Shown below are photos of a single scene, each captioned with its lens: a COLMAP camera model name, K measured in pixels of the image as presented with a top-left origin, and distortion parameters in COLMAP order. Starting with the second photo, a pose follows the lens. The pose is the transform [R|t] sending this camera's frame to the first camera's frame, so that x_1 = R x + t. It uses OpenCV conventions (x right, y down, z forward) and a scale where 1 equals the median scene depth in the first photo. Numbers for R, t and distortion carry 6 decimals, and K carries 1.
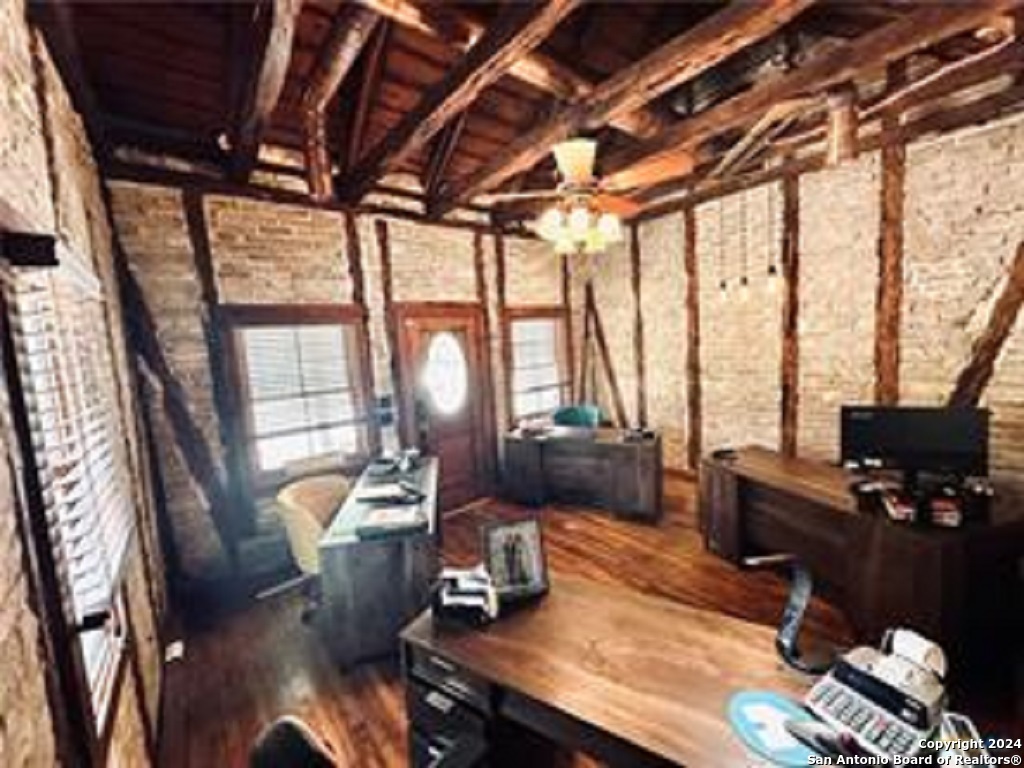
lens RADIAL K [[406.6, 0, 512.0], [0, 406.6, 384.0], [0, 0, 1]] dist [-0.003714, 0.000269]
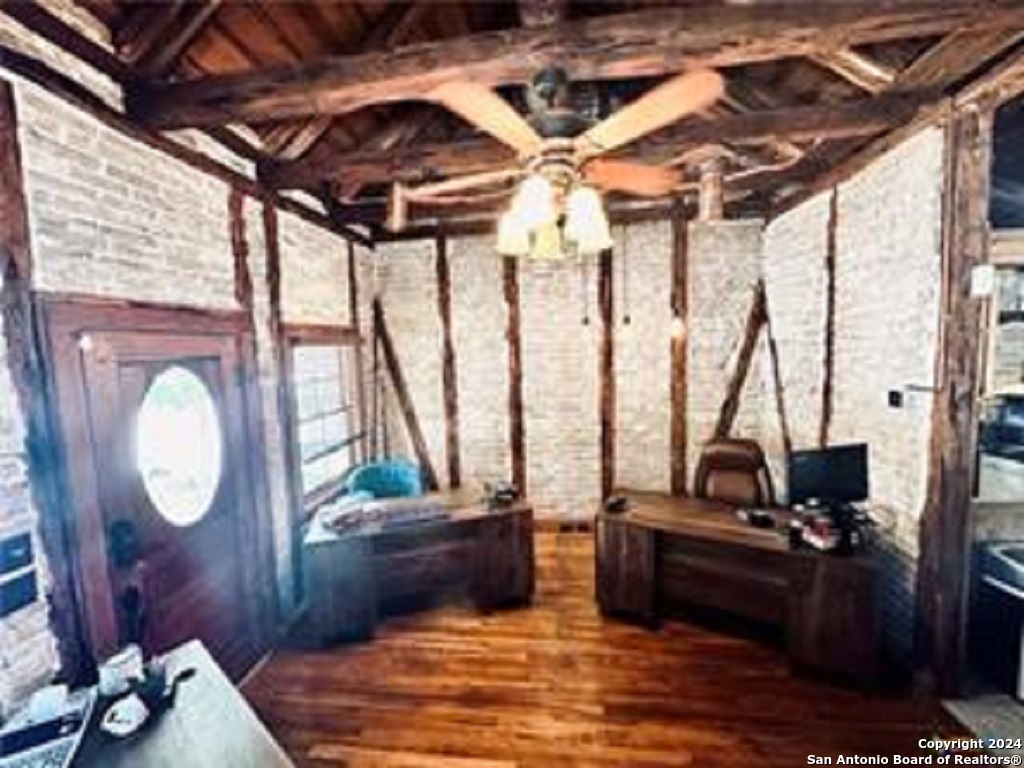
lens RADIAL K [[406.6, 0, 512.0], [0, 406.6, 384.0], [0, 0, 1]] dist [-0.003714, 0.000269]
pose [[0.725617, -0.021144, 0.687773, -0.219080], [0.059697, 0.997694, -0.032310, -0.068129], [-0.685504, 0.064503, 0.725206, 0.386978]]
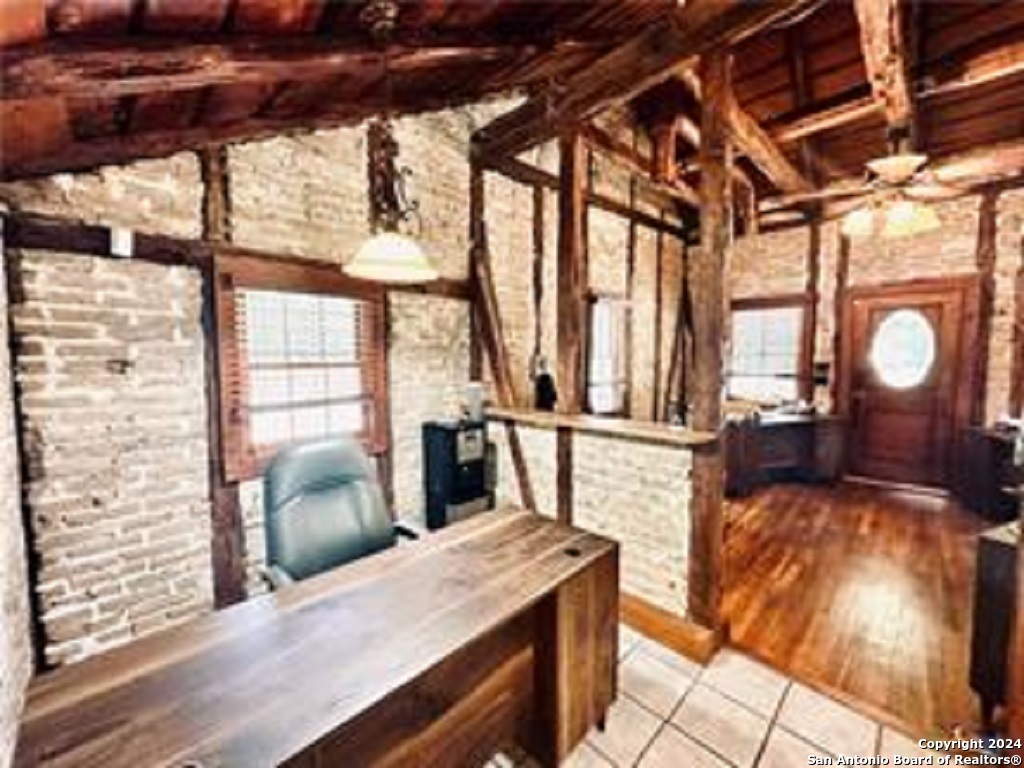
lens RADIAL K [[406.6, 0, 512.0], [0, 406.6, 384.0], [0, 0, 1]] dist [-0.003714, 0.000269]
pose [[0.081010, 0.146022, -0.985959, 0.832355], [-0.103508, 0.985094, 0.137389, 0.022163], [0.991324, 0.090925, 0.094917, -0.075975]]
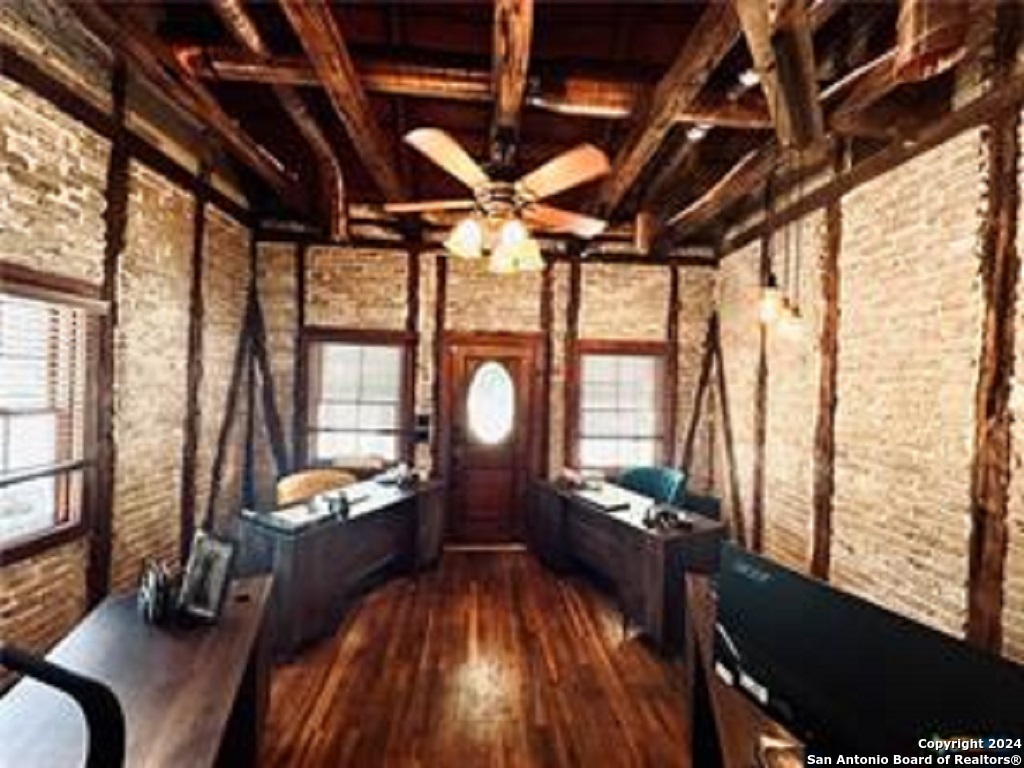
lens RADIAL K [[406.6, 0, 512.0], [0, 406.6, 384.0], [0, 0, 1]] dist [-0.003714, 0.000269]
pose [[0.813348, 0.100028, -0.573114, 0.462857], [-0.151822, 0.987467, -0.043115, -0.038099], [0.561618, 0.122079, 0.818341, 0.232866]]
